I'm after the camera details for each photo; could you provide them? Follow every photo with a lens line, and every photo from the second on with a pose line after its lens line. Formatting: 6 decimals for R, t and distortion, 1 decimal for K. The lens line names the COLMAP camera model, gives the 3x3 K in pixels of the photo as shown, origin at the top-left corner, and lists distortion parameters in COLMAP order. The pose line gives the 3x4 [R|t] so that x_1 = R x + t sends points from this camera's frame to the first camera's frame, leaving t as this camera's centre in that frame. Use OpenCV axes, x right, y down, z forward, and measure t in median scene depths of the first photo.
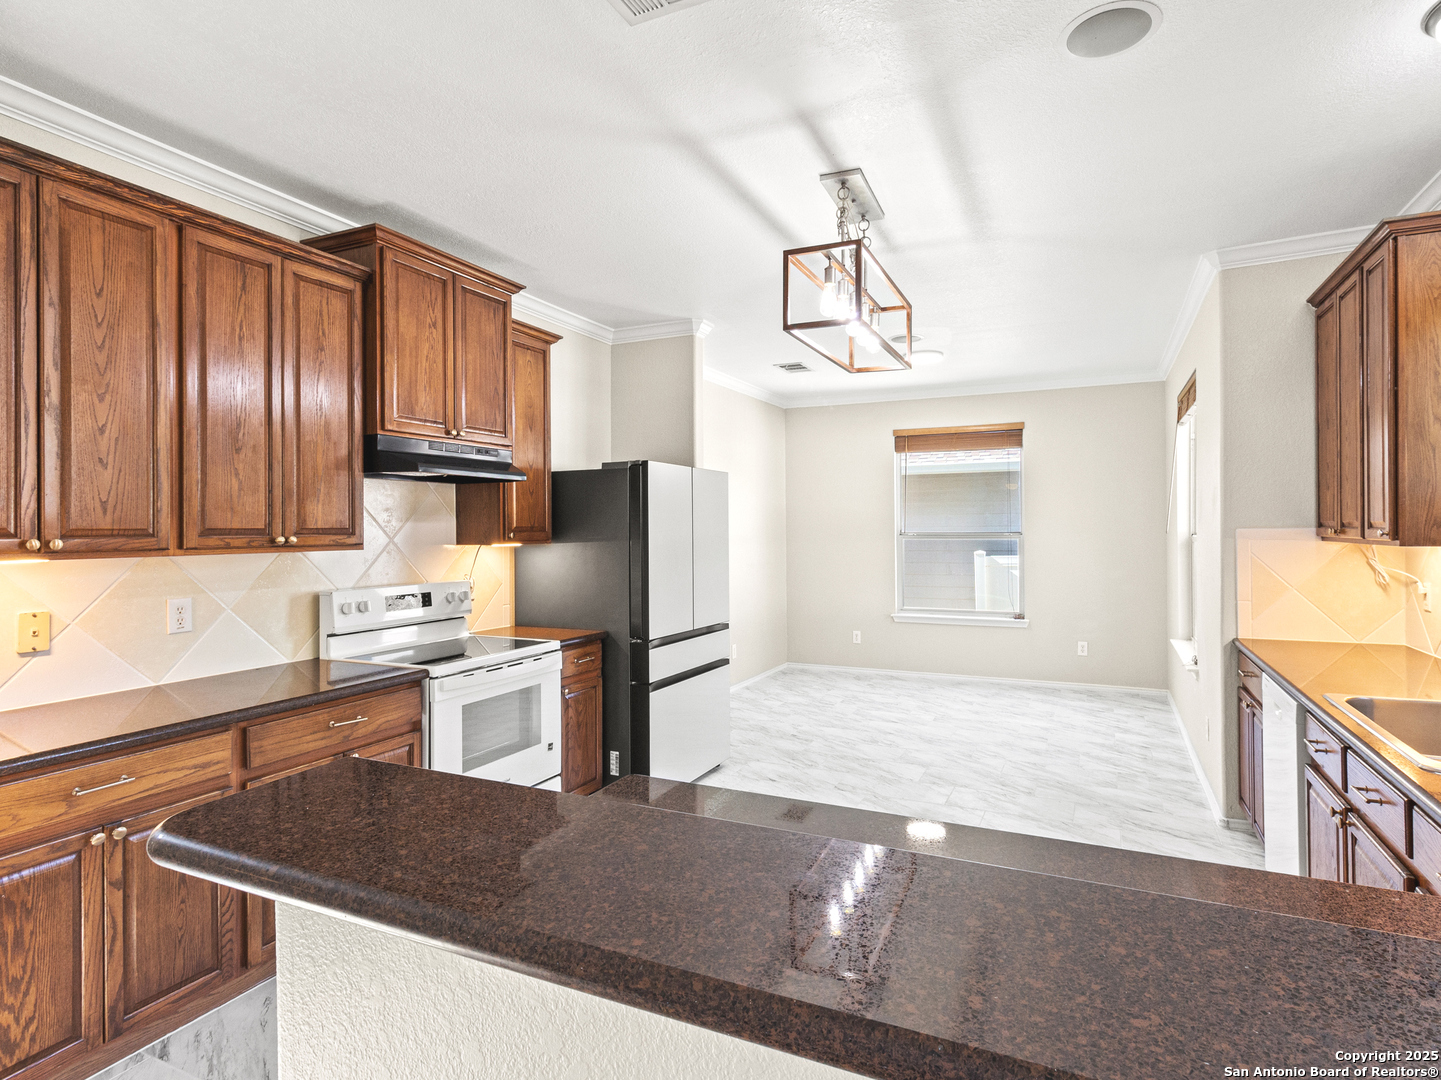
lens RADIAL K [[785.3, 0, 724.1], [0, 785.3, 535.6], [0, 0, 1]] dist [0.000391, 0.001590]
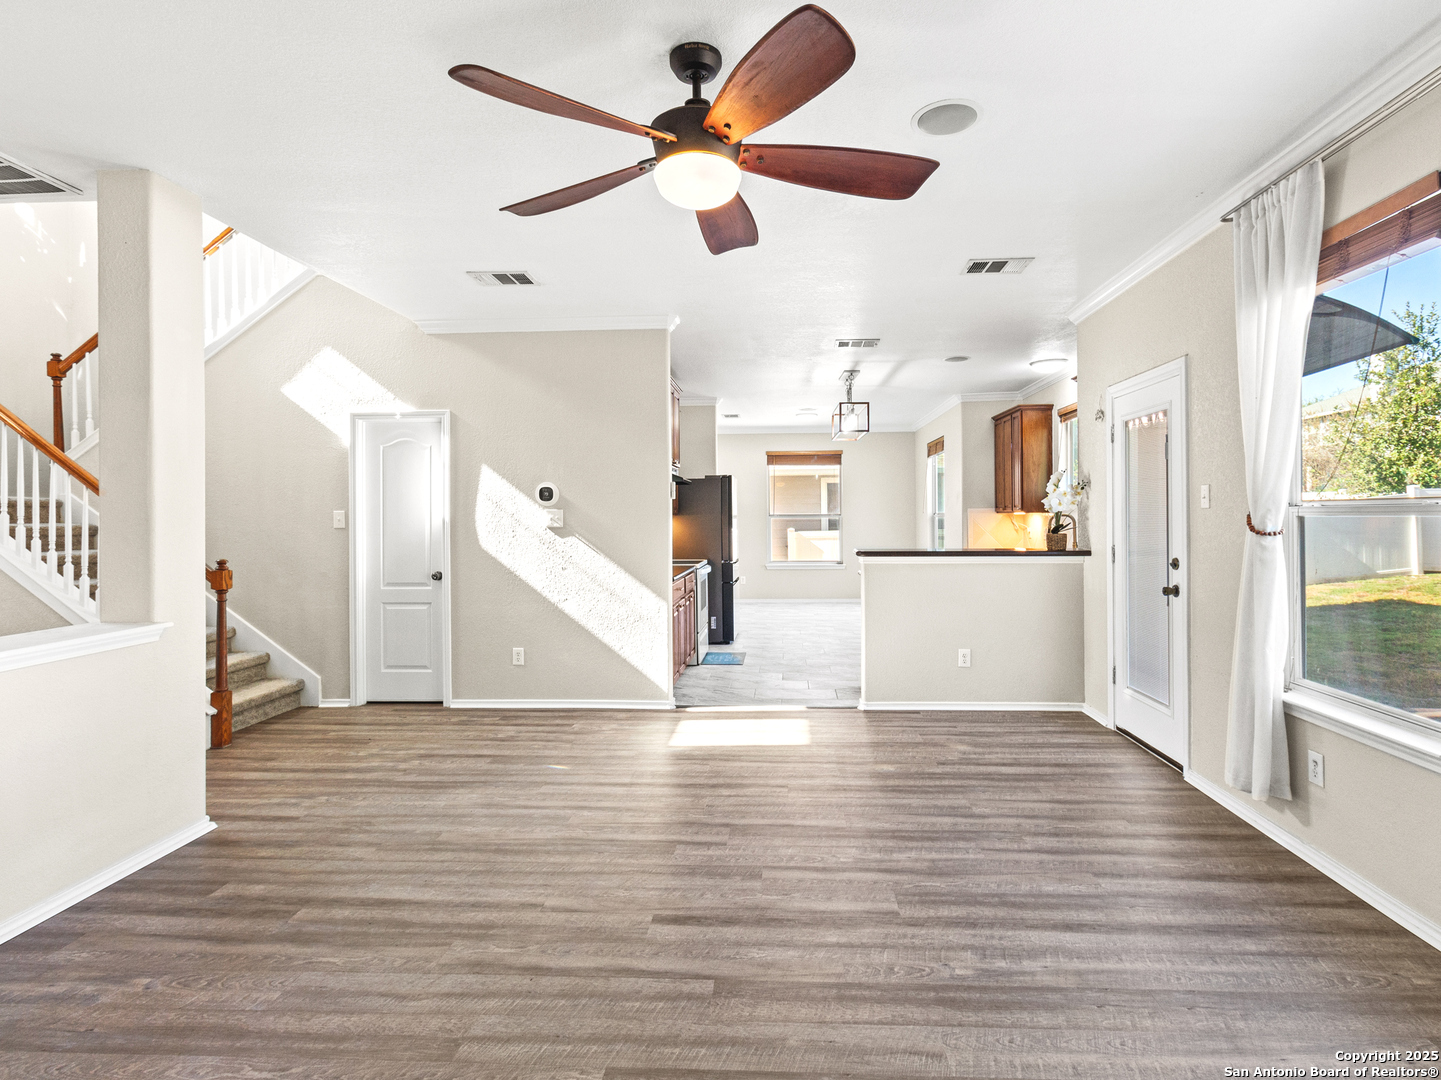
lens RADIAL K [[785.3, 0, 722.4], [0, 785.3, 526.5], [0, 0, 1]] dist [0.000391, 0.001590]
pose [[0.935629, -0.003918, 0.352963, -0.606955], [0.004489, 0.999990, -0.000798, 0.029911], [-0.352957, 0.002331, 0.935637, -0.666999]]
